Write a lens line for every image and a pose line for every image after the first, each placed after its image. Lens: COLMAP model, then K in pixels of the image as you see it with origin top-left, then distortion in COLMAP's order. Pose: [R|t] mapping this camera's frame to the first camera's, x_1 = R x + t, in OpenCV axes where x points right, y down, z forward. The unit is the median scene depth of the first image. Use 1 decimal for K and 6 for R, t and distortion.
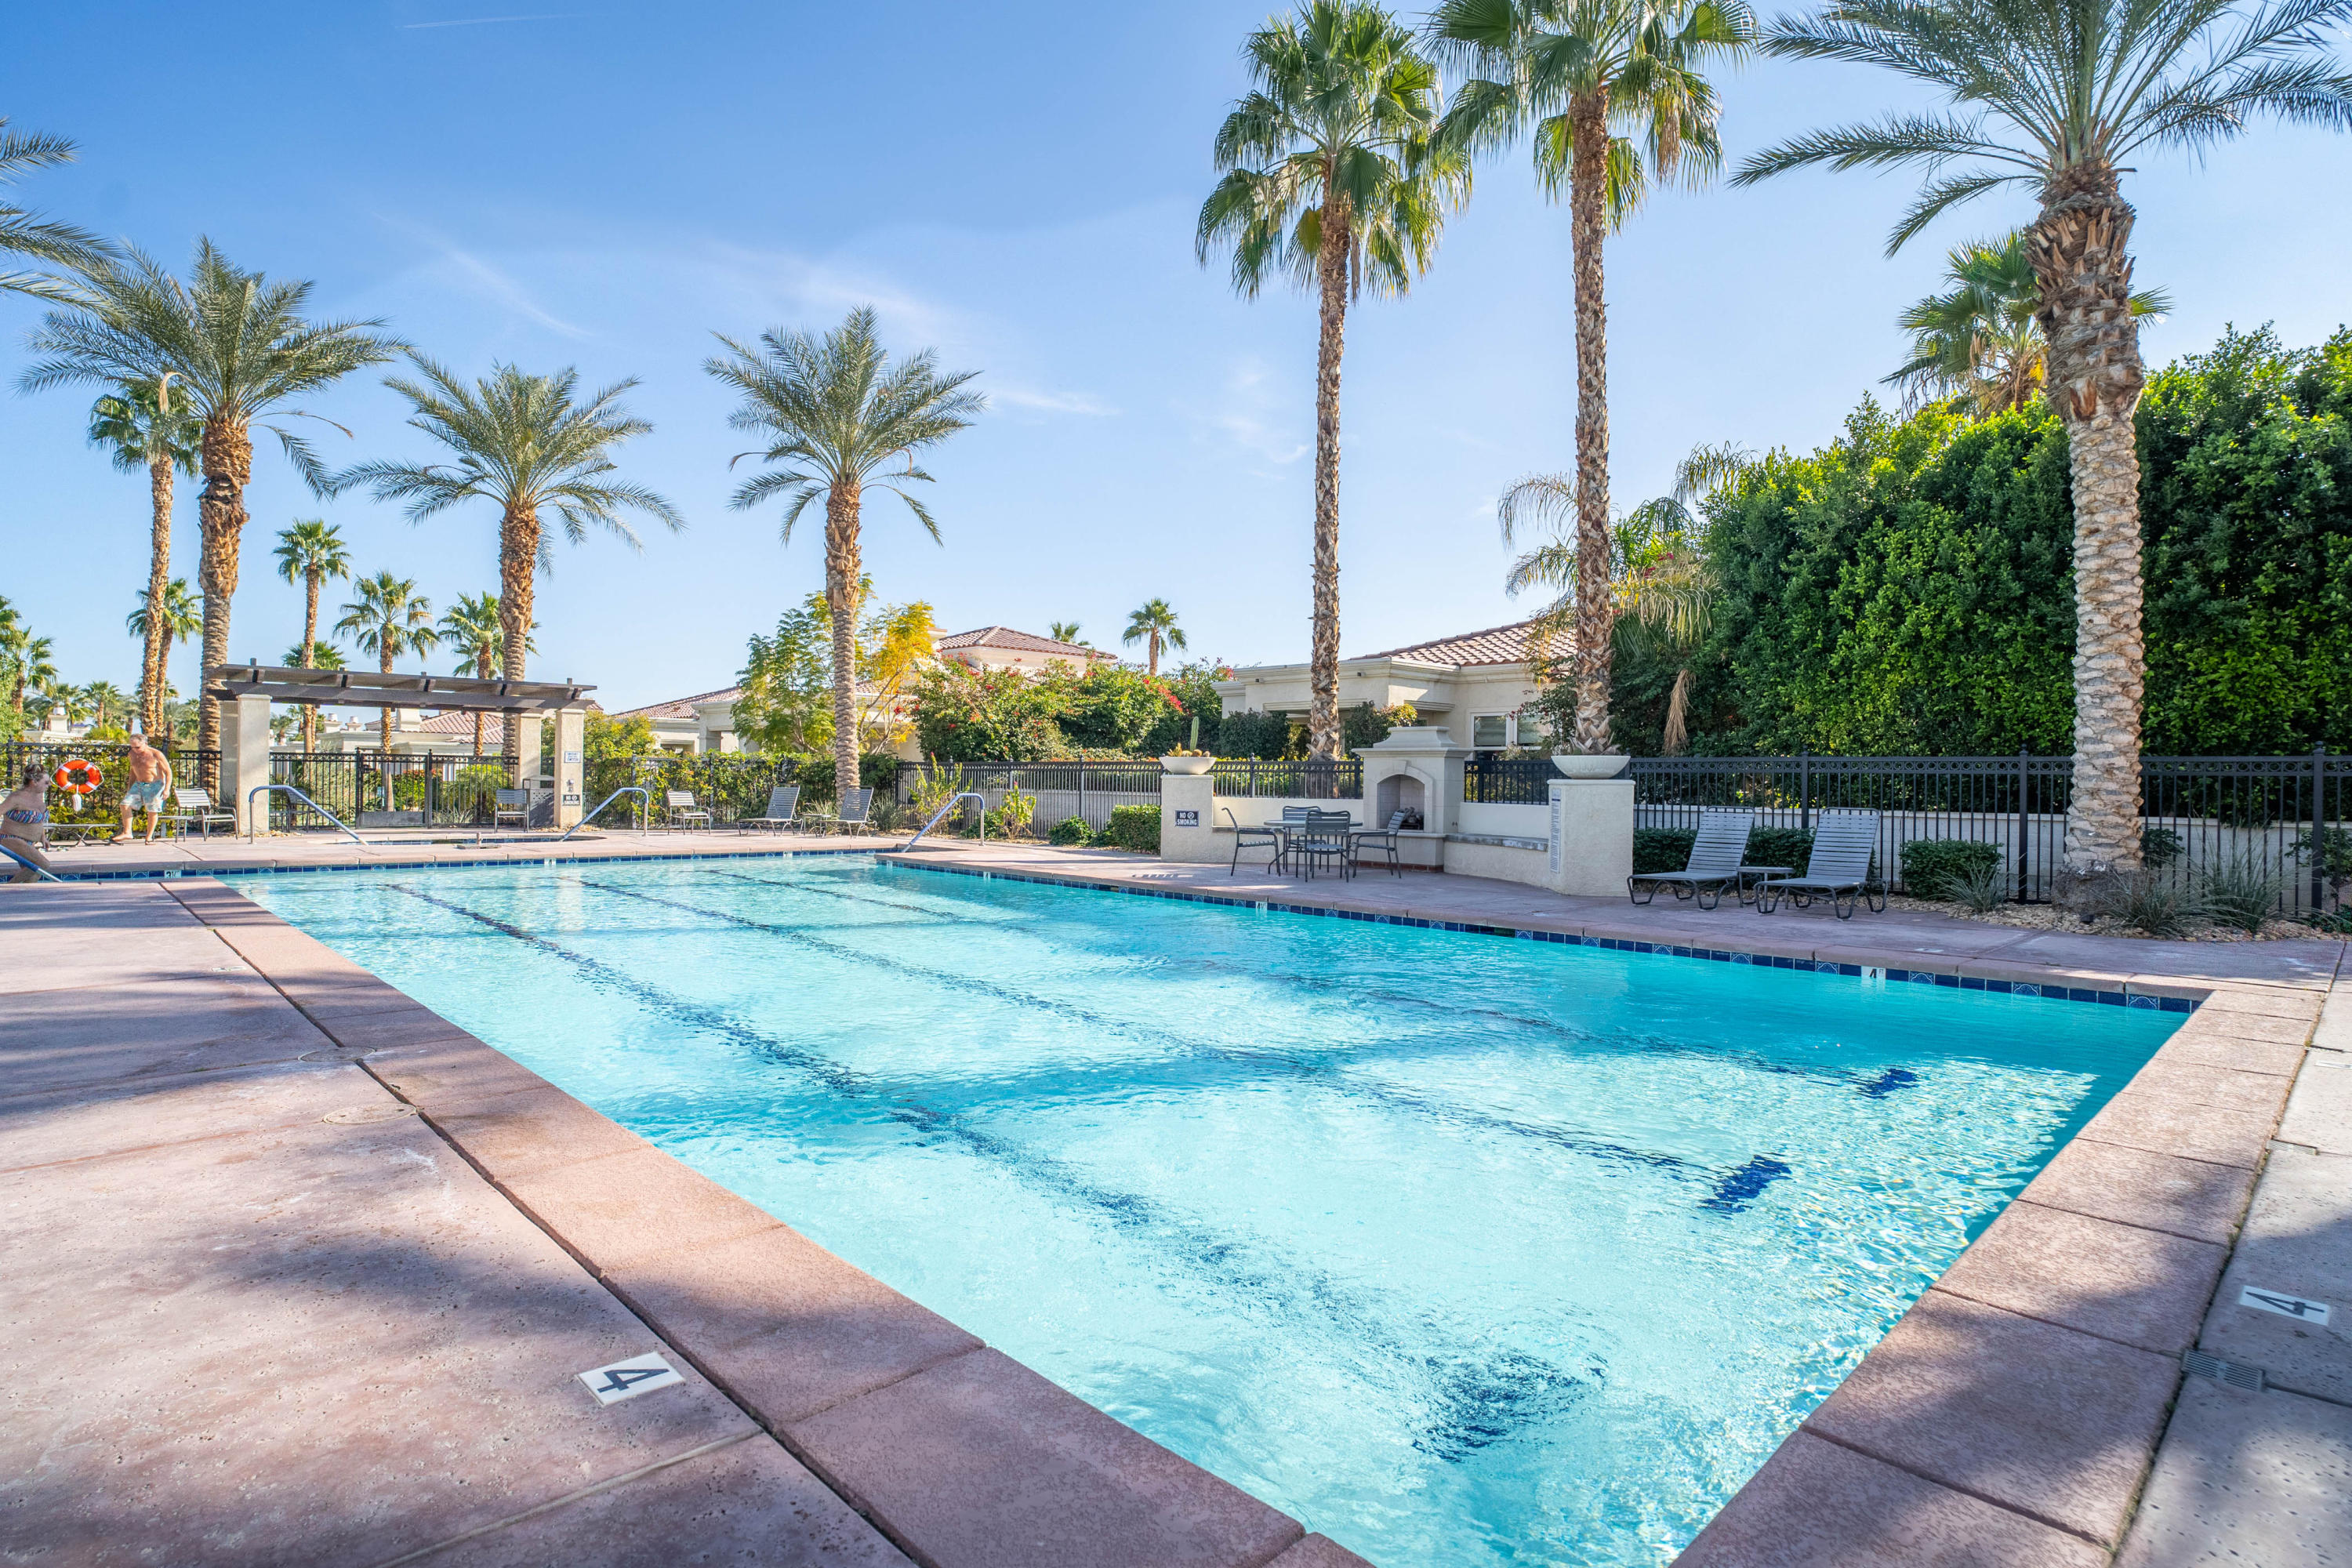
lens RADIAL K [[1181.4, 0, 1178.9], [0, 1181.4, 806.7], [0, 0, 1]] dist [-0.053068, 0.020757]
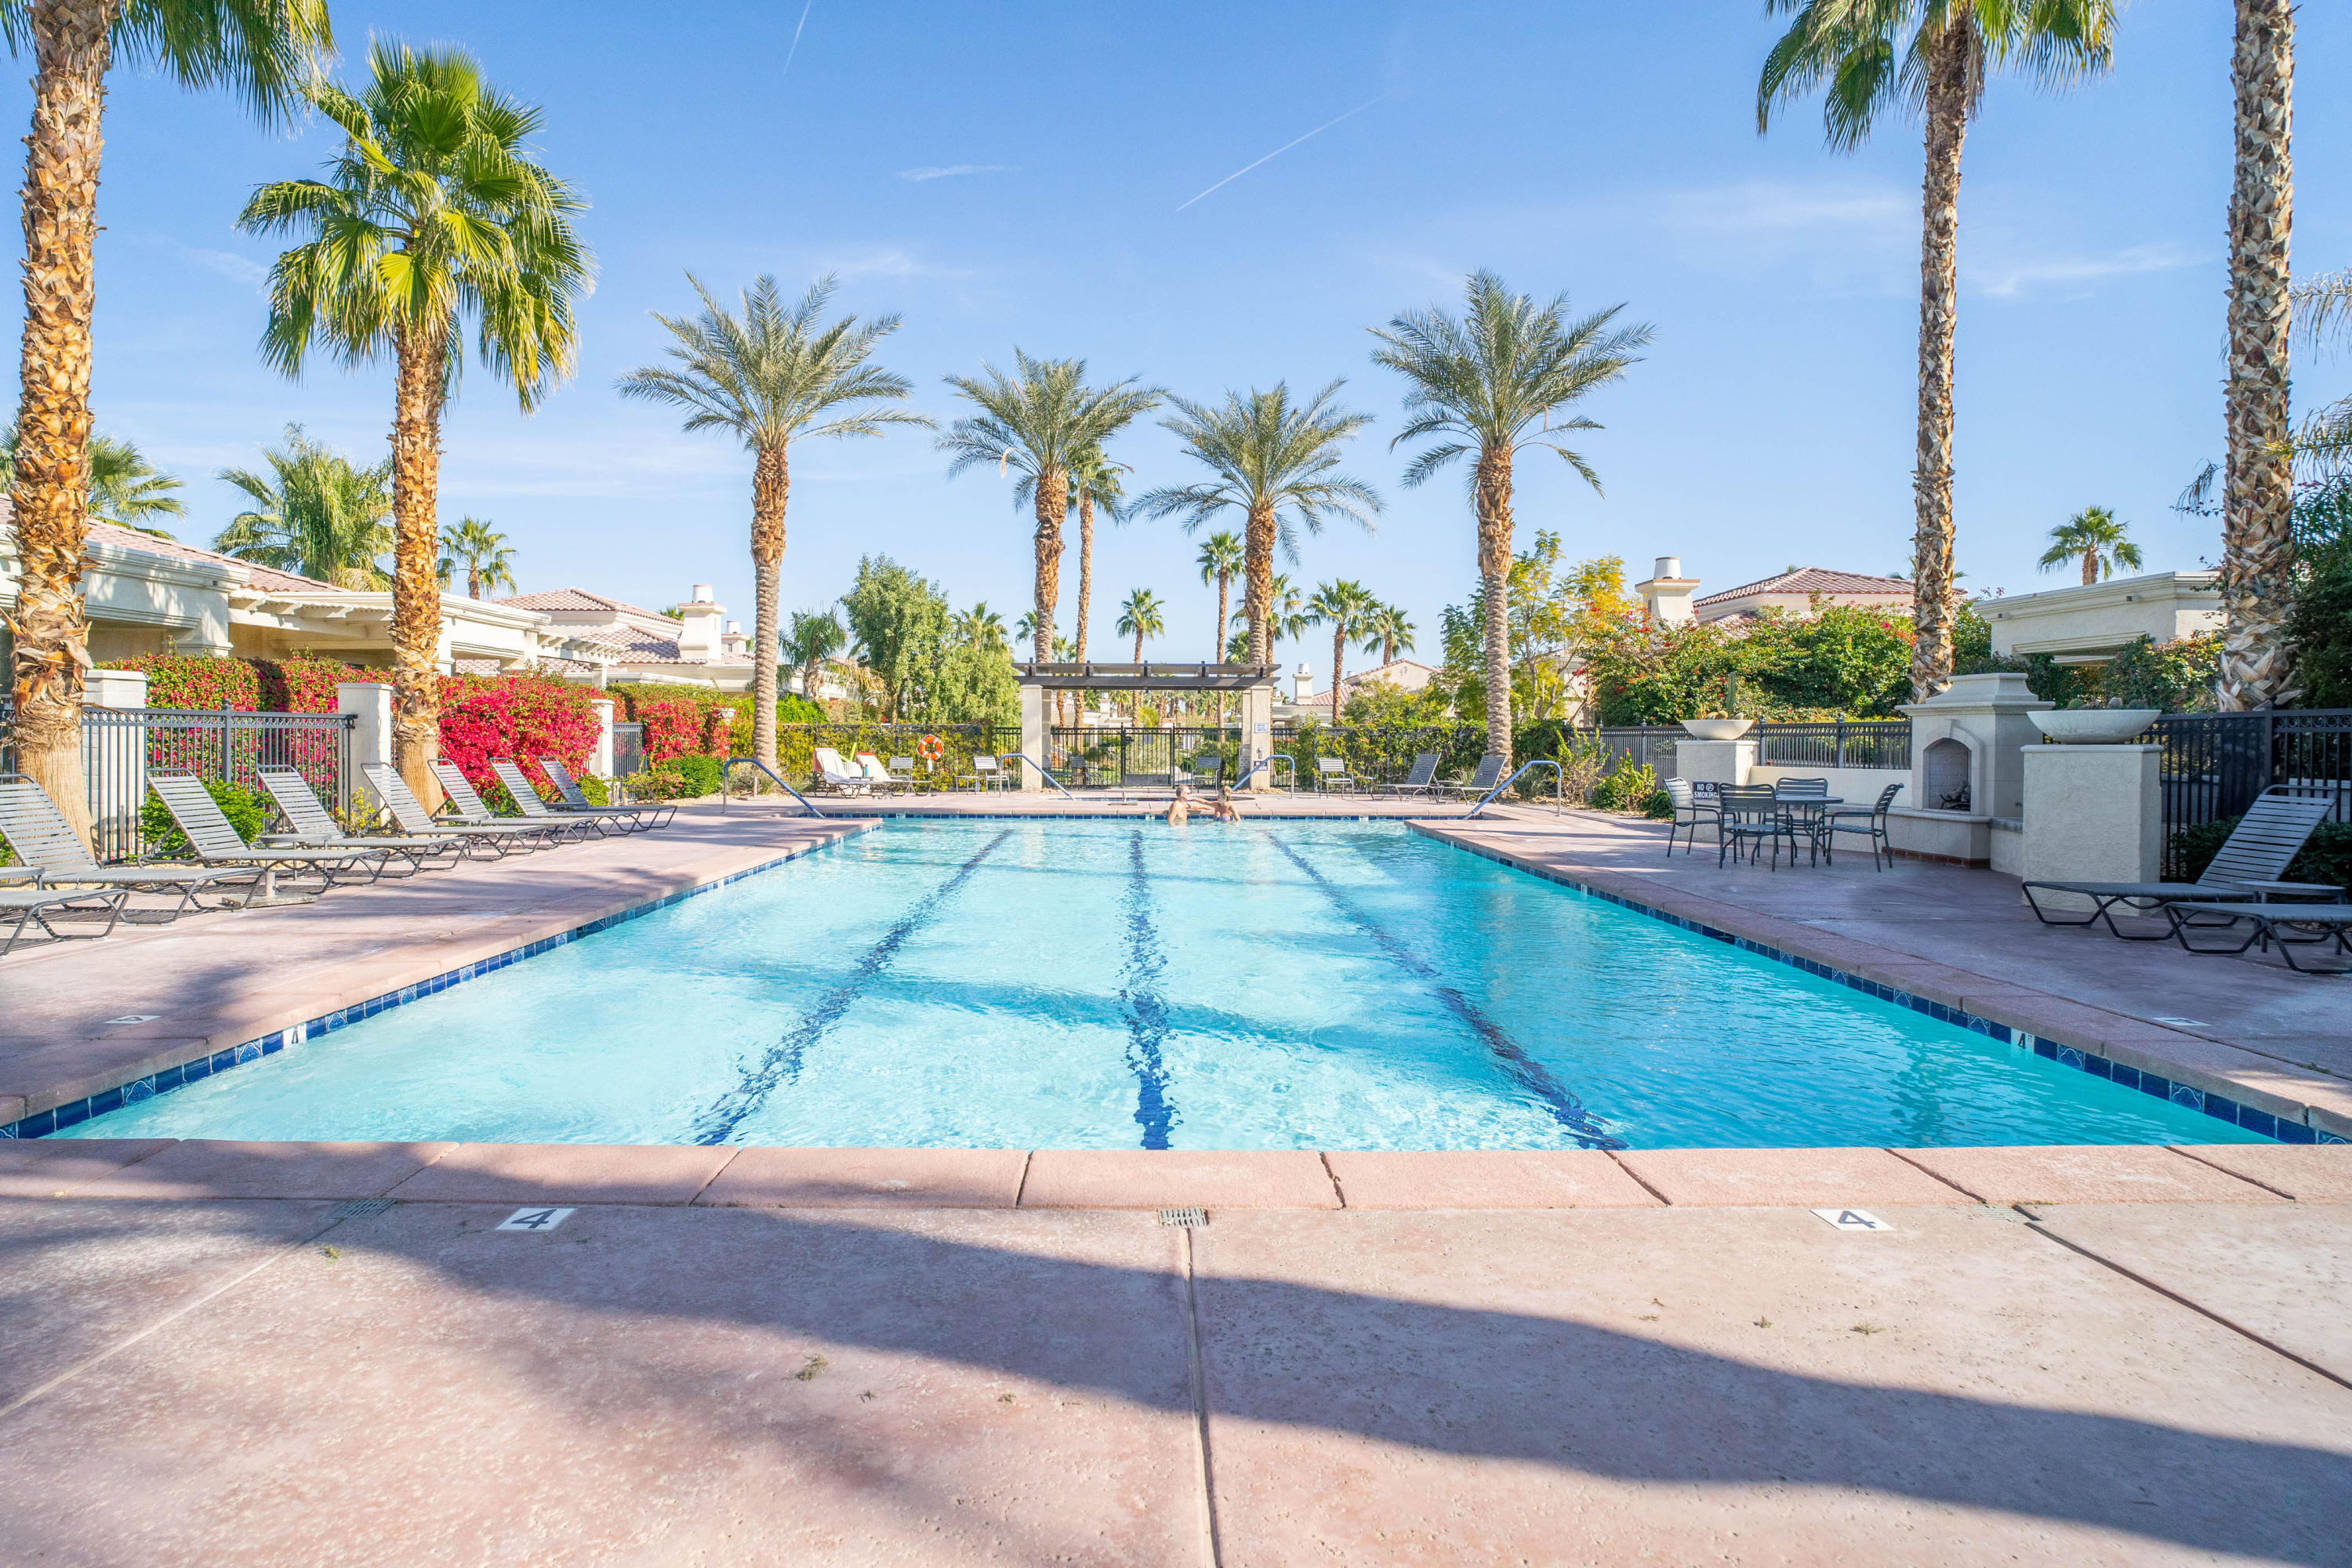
lens RADIAL K [[1239.3, 0, 1182.8], [0, 1239.3, 783.9], [0, 0, 1]] dist [-0.056064, 0.024986]
pose [[0.736470, 0.014523, -0.676315, 0.232046], [-0.008584, 0.999890, 0.012124, -0.001980], [0.676416, -0.003123, 0.736513, 0.055831]]
